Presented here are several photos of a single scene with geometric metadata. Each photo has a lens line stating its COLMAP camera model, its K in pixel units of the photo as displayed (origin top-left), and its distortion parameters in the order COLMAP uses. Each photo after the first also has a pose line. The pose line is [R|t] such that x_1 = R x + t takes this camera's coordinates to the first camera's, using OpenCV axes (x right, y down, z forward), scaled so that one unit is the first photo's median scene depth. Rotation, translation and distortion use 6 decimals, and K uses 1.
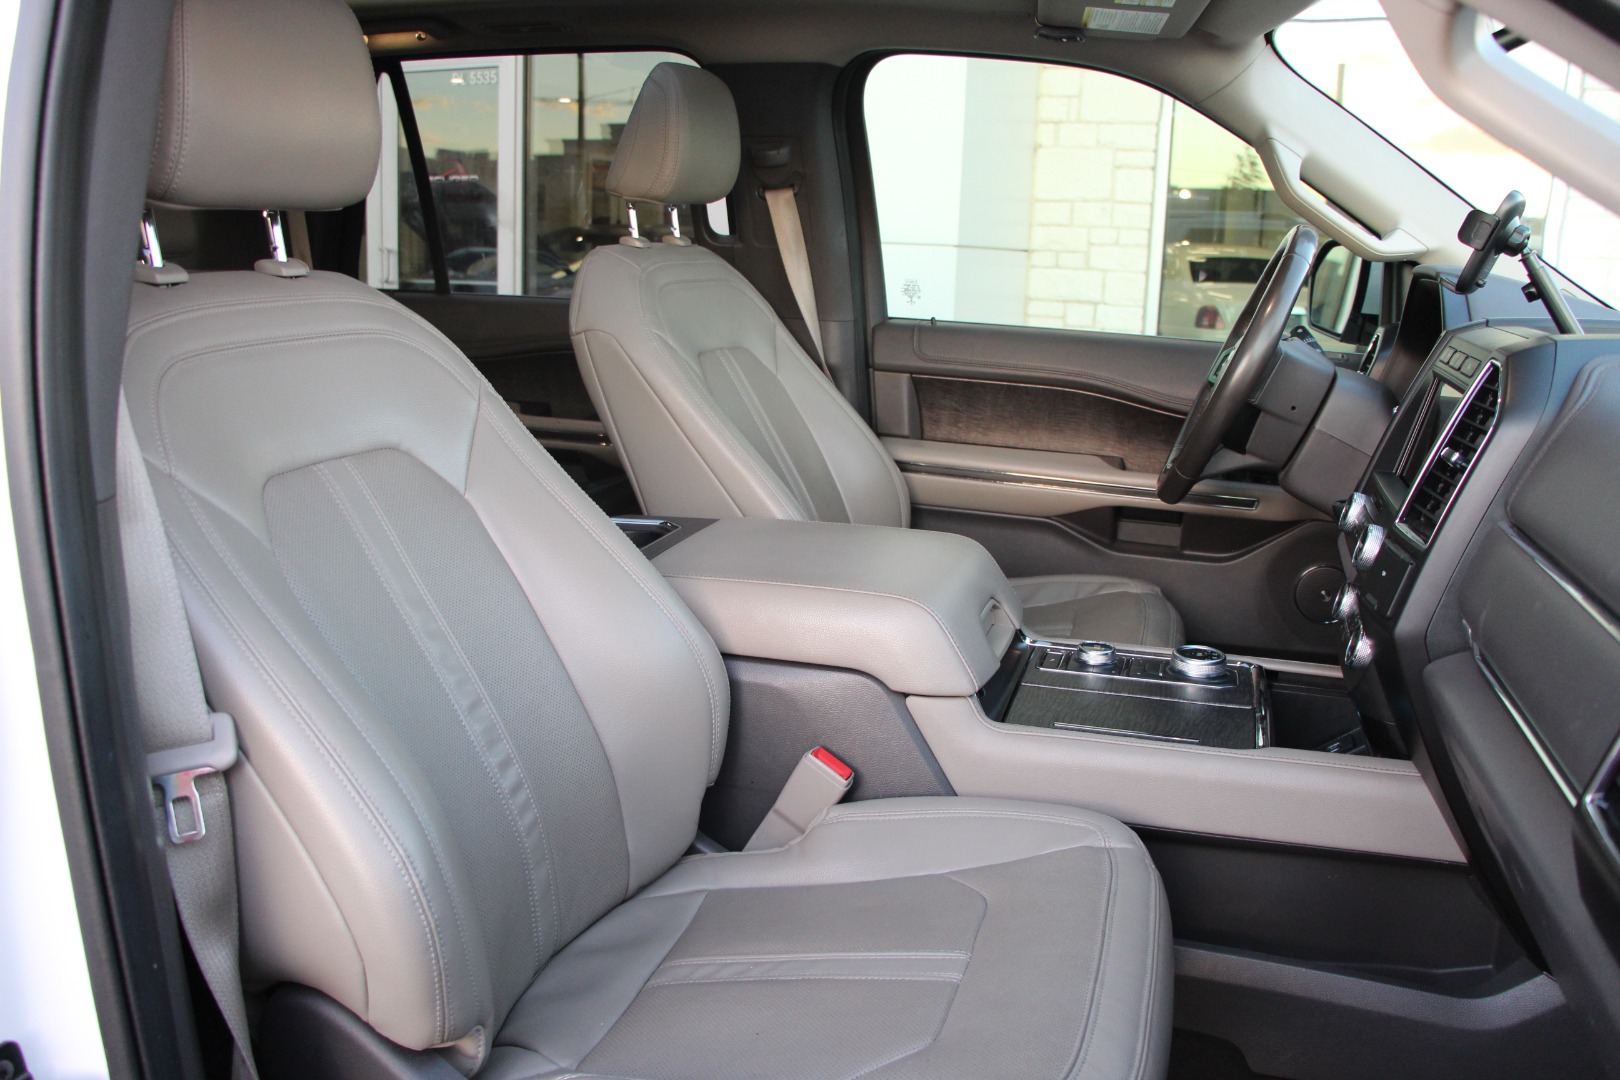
lens RADIAL K [[1319.1, 0, 810.0], [0, 1319.1, 540.0], [0, 0, 1]] dist [-0.176687, 0.143775]
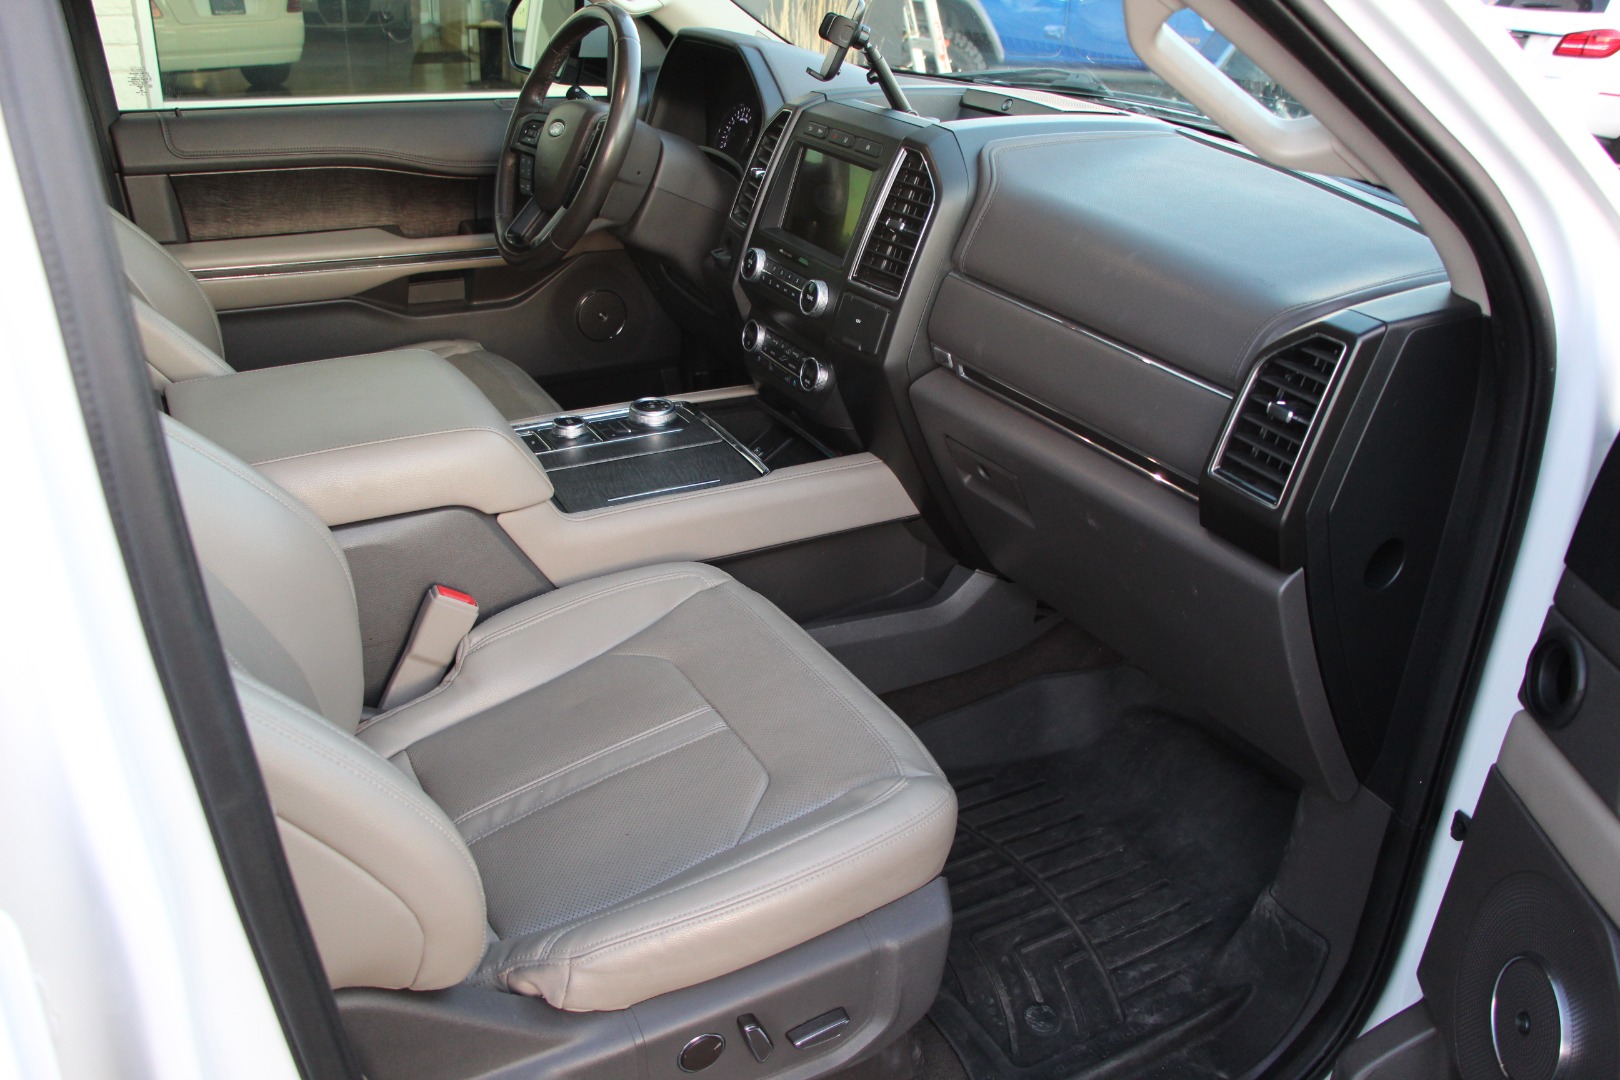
lens RADIAL K [[1319.1, 0, 810.0], [0, 1319.1, 540.0], [0, 0, 1]] dist [-0.176687, 0.143775]
pose [[0.699918, -0.312253, 0.642350, -0.355426], [0.143720, 0.942546, 0.301581, -0.120074], [-0.699614, -0.118764, 0.704582, 0.044998]]
